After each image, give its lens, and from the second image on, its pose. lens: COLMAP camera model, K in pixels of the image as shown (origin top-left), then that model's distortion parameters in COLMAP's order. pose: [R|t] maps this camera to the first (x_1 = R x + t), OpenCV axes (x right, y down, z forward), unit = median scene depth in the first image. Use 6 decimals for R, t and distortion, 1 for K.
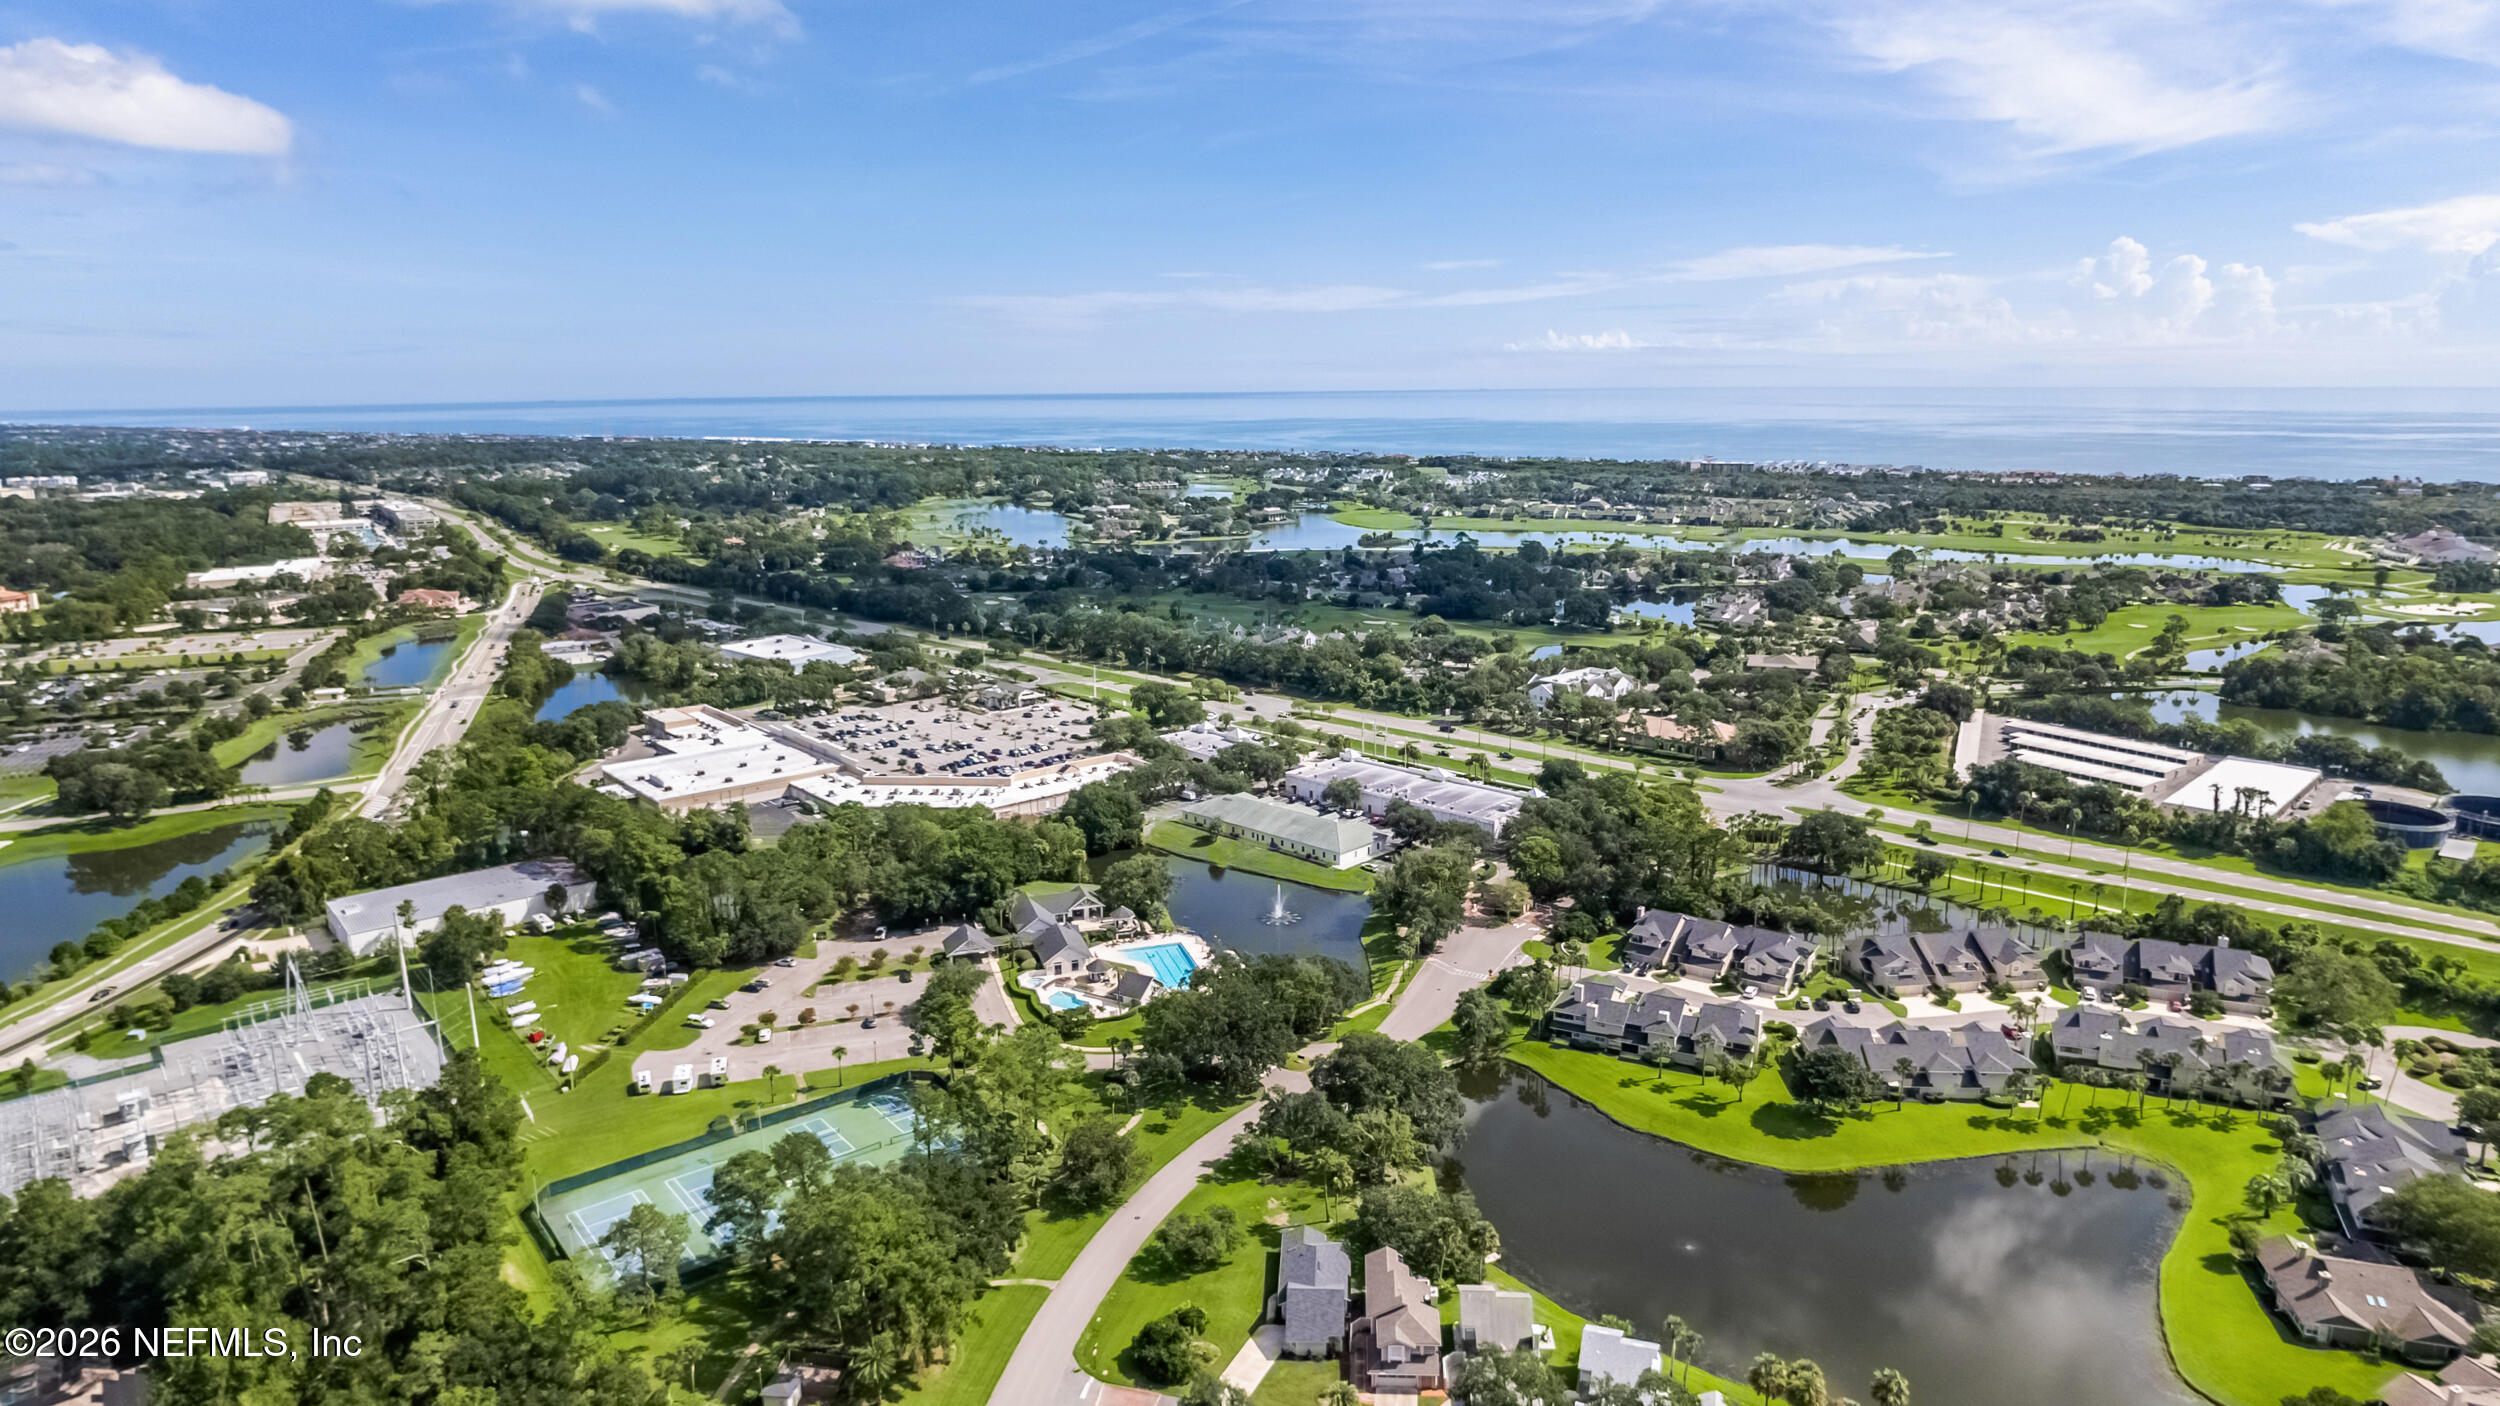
lens RADIAL K [[1507.5, 0, 1256.0], [0, 1507.5, 706.5], [0, 0, 1]] dist [-0.002097, 0.010348]
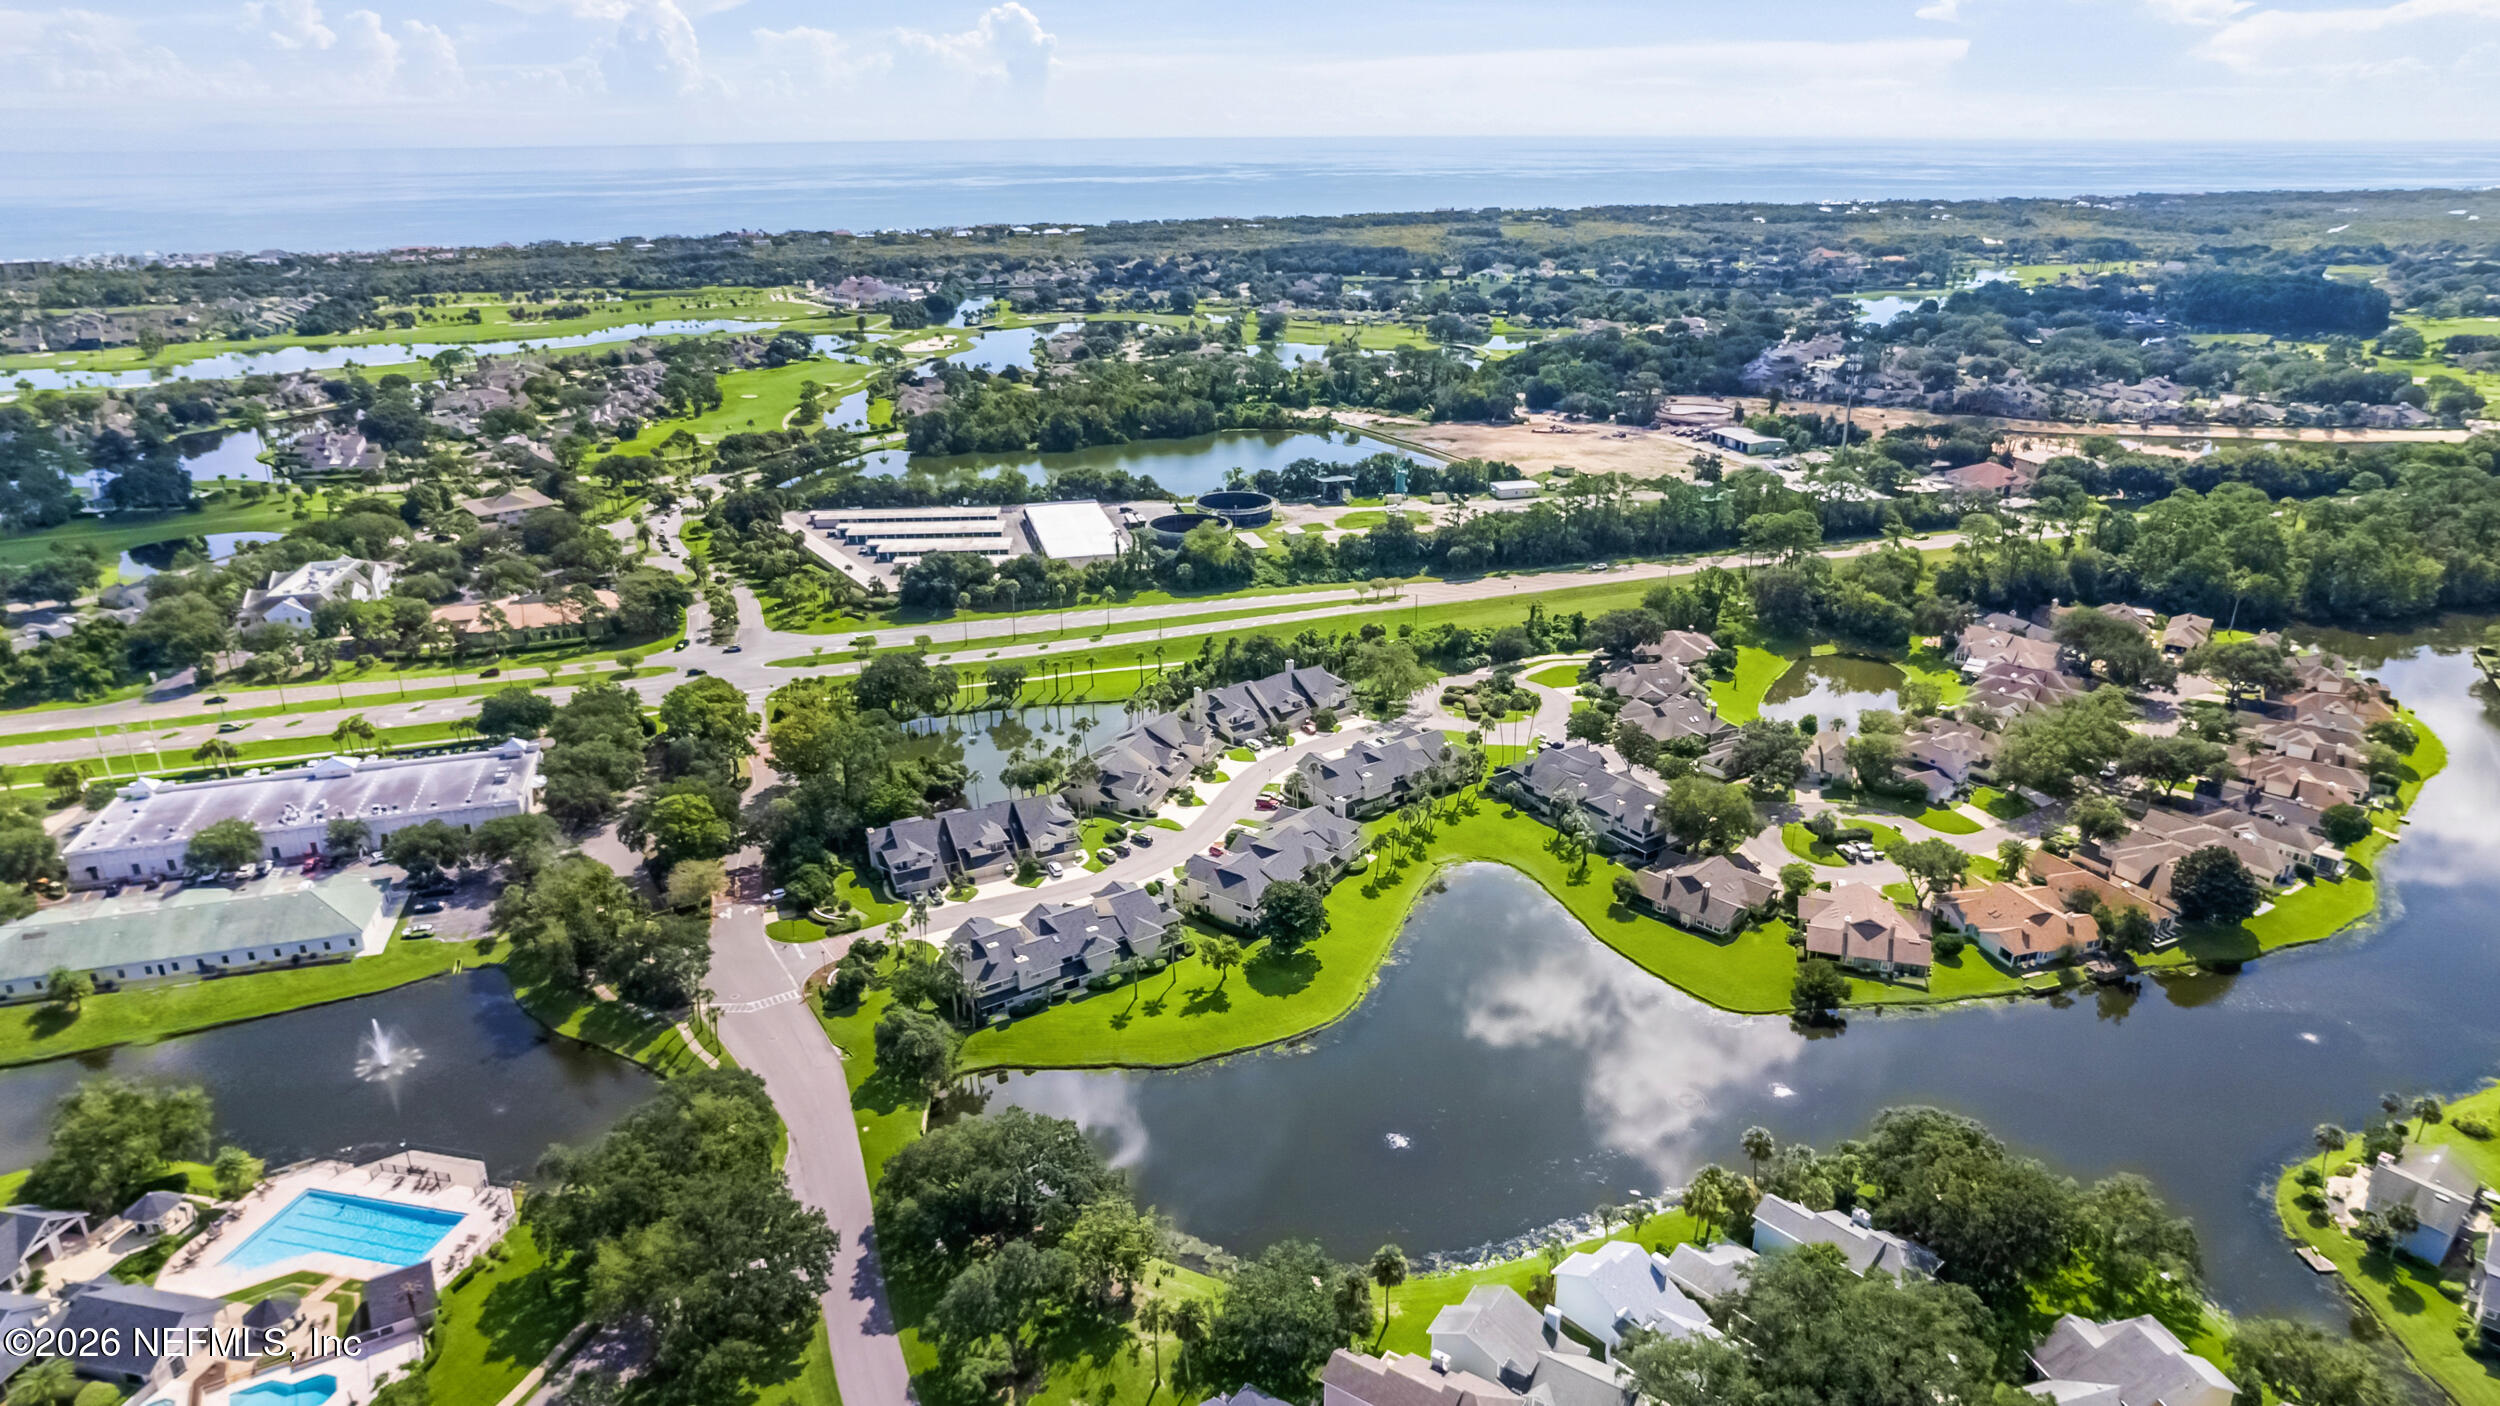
lens RADIAL K [[1507.5, 0, 1251.9], [0, 1507.5, 700.4], [0, 0, 1]] dist [-0.002097, 0.010348]
pose [[0.503658, -0.309718, 0.806476, -0.067455], [0.192960, 0.950273, 0.244435, -0.022463], [-0.842078, 0.032506, 0.538376, 0.093768]]
